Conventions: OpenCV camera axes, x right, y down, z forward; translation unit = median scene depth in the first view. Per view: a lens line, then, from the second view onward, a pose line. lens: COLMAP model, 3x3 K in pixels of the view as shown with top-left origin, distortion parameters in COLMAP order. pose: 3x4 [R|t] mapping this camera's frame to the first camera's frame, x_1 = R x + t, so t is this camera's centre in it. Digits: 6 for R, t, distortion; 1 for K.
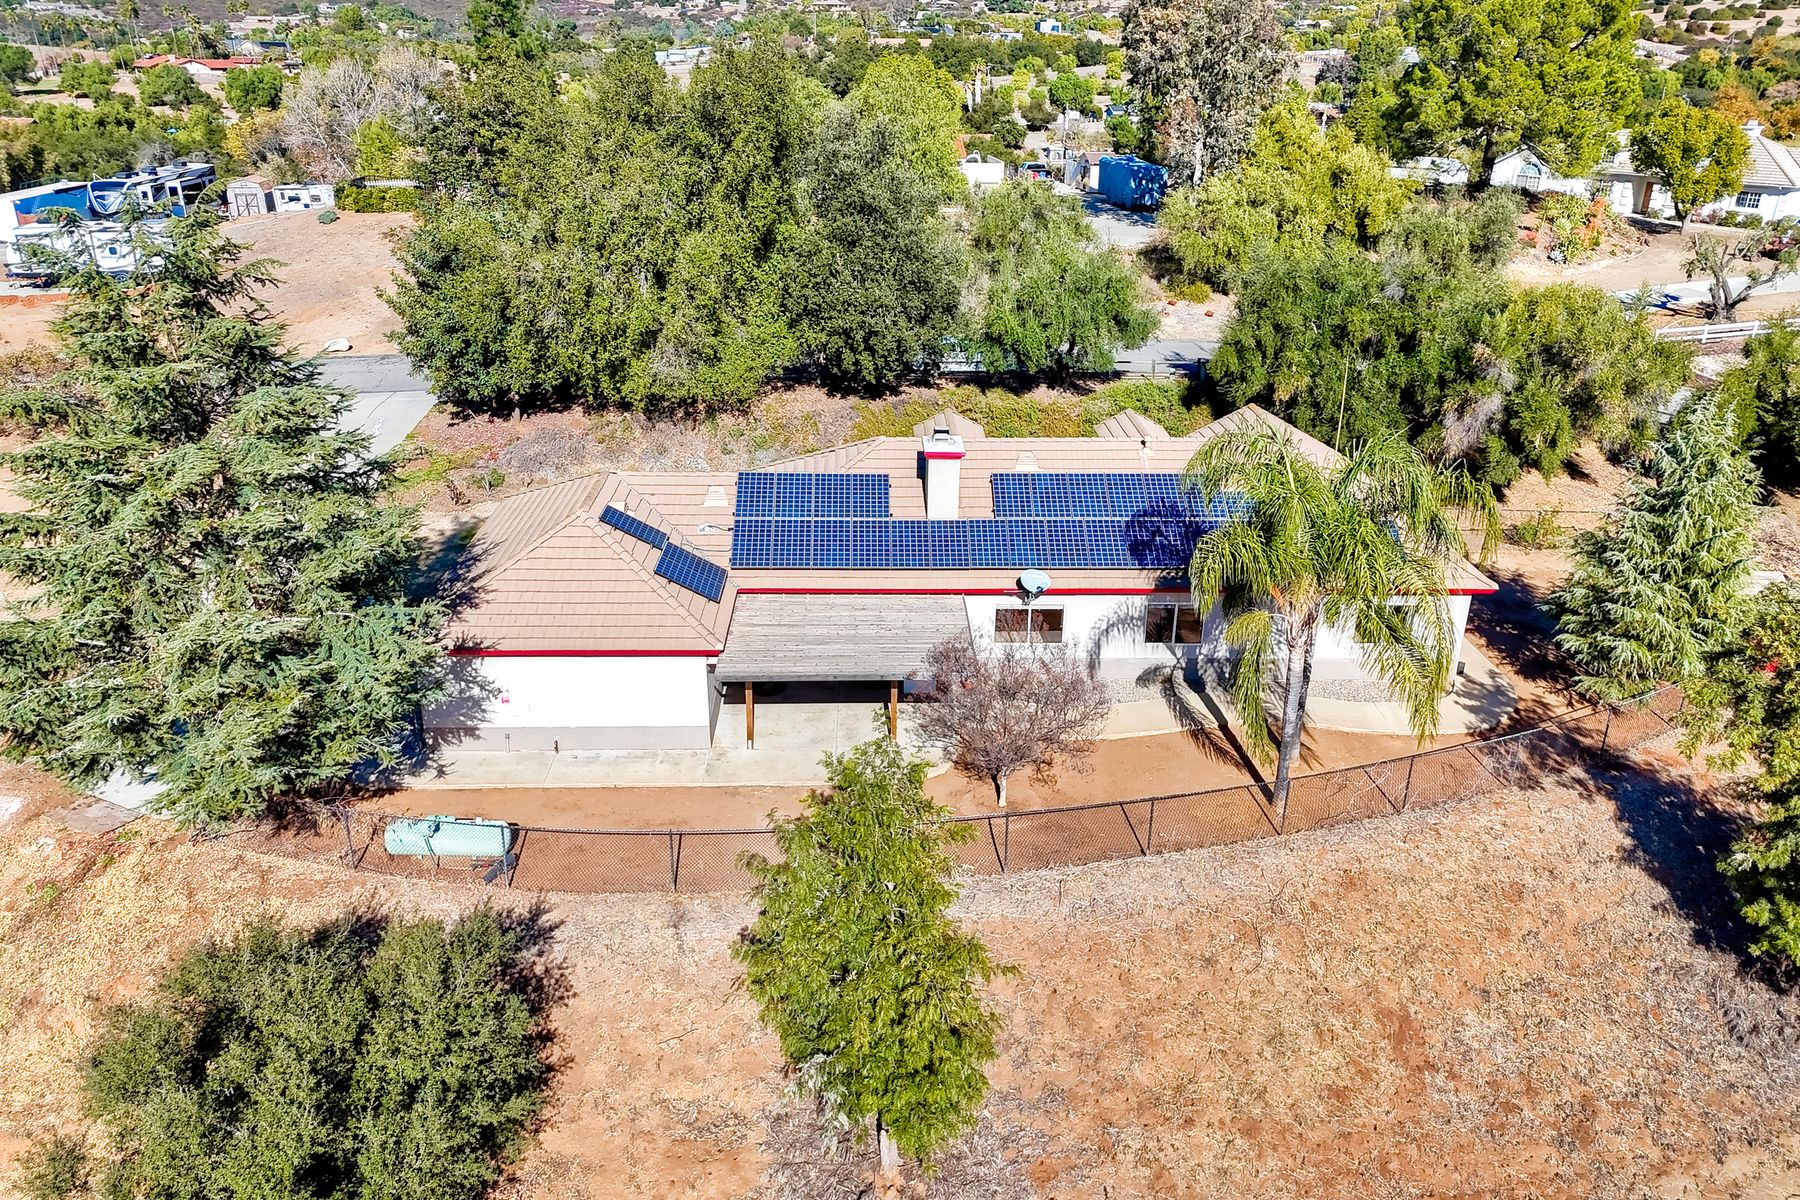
lens RADIAL K [[1318.2, 0, 906.8], [0, 1318.2, 589.2], [0, 0, 1]] dist [0.070827, -0.060420]
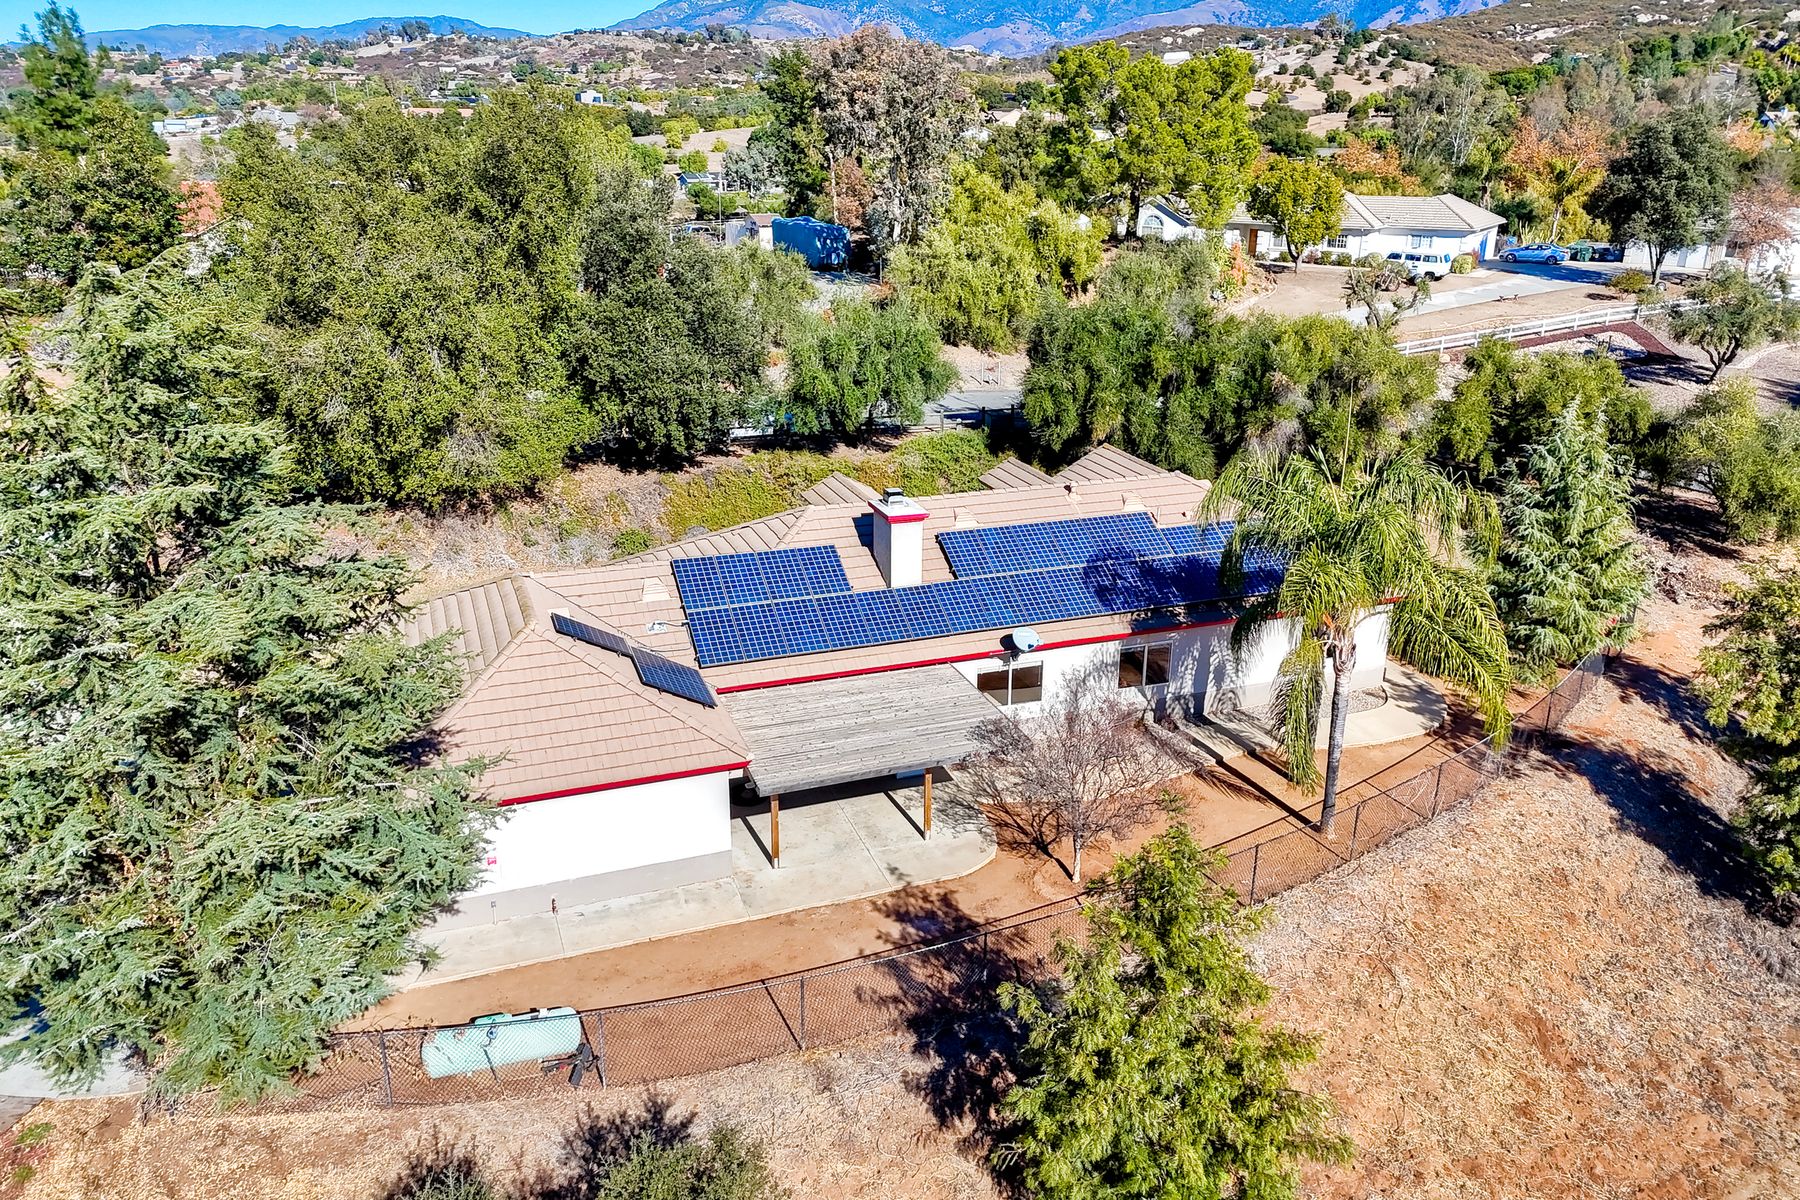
lens RADIAL K [[1318.2, 0, 906.8], [0, 1318.2, 589.2], [0, 0, 1]] dist [0.070827, -0.060420]
pose [[0.948210, -0.111859, 0.297295, -0.188087], [0.125553, 0.991711, -0.027310, -0.019277], [-0.291776, 0.063221, 0.954395, 0.080659]]
